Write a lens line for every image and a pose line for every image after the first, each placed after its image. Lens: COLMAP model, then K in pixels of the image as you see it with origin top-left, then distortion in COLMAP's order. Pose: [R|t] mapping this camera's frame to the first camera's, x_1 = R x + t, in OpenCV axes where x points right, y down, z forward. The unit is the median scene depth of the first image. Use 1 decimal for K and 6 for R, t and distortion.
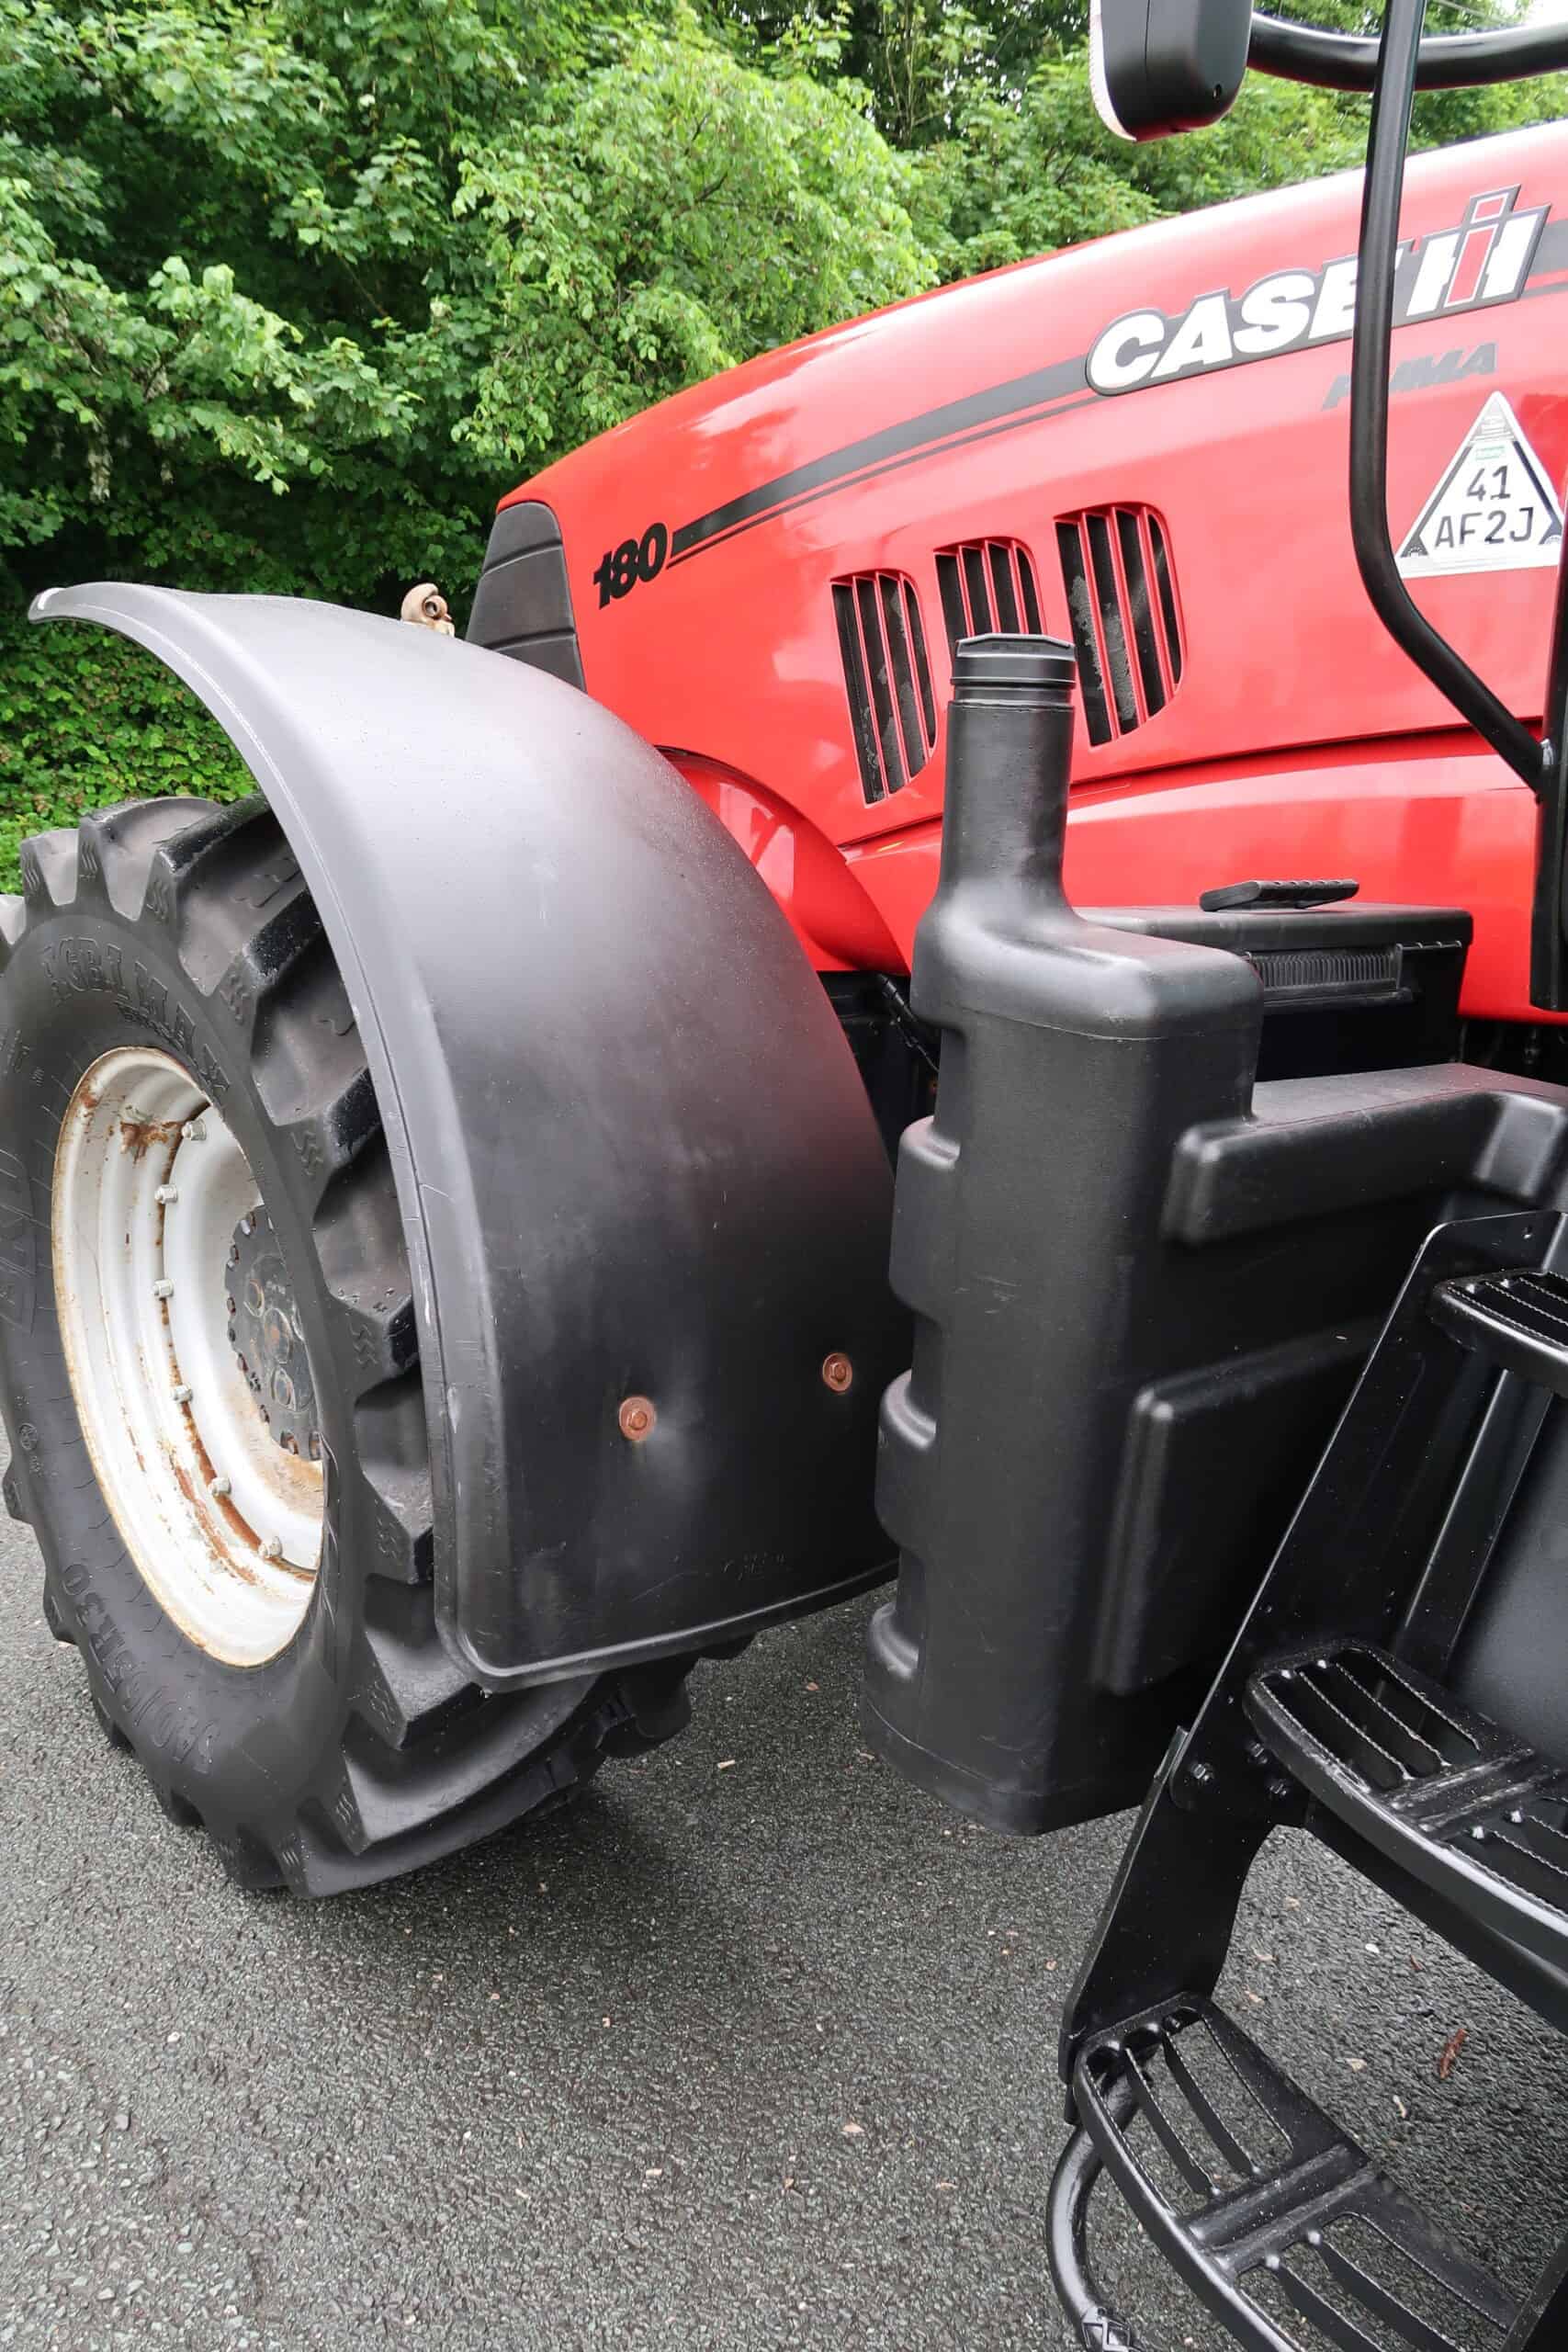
lens RADIAL K [[1610.3, 0, 774.8], [0, 1610.3, 1183.6], [0, 0, 1]] dist [-0.021985, 0.004146]
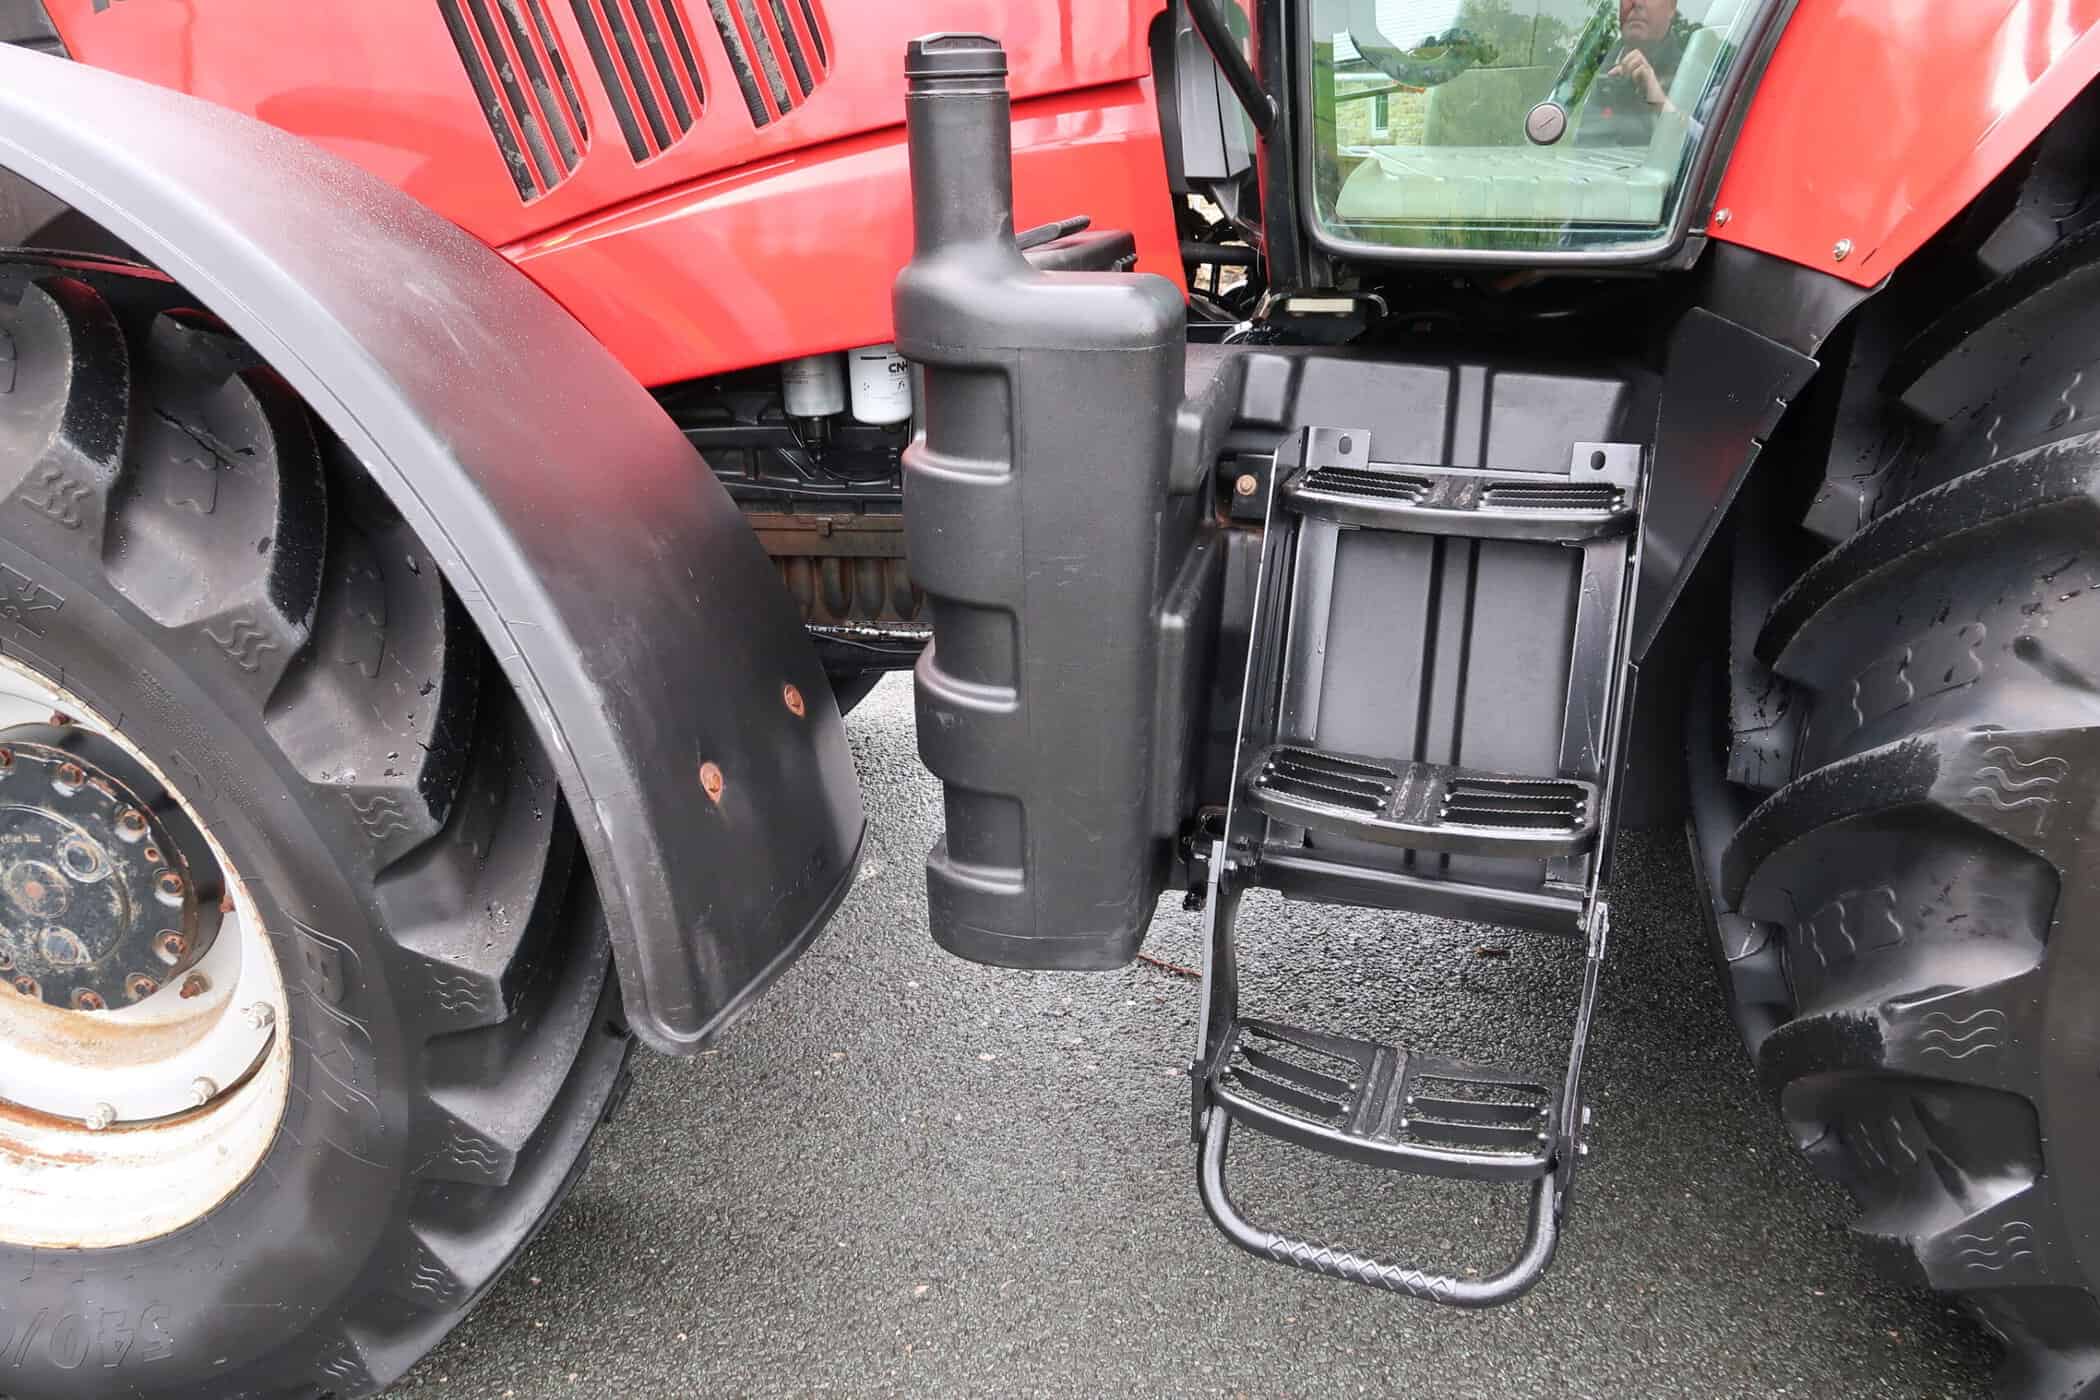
lens RADIAL K [[1437.9, 0, 1049.9], [0, 1437.9, 692.4], [0, 0, 1]] dist [-0.021985, 0.004146]
pose [[0.762389, -0.296093, 0.575406, -0.389270], [0.226987, 0.955045, 0.190700, -0.040389], [-0.606003, -0.014778, 0.795325, 0.066408]]
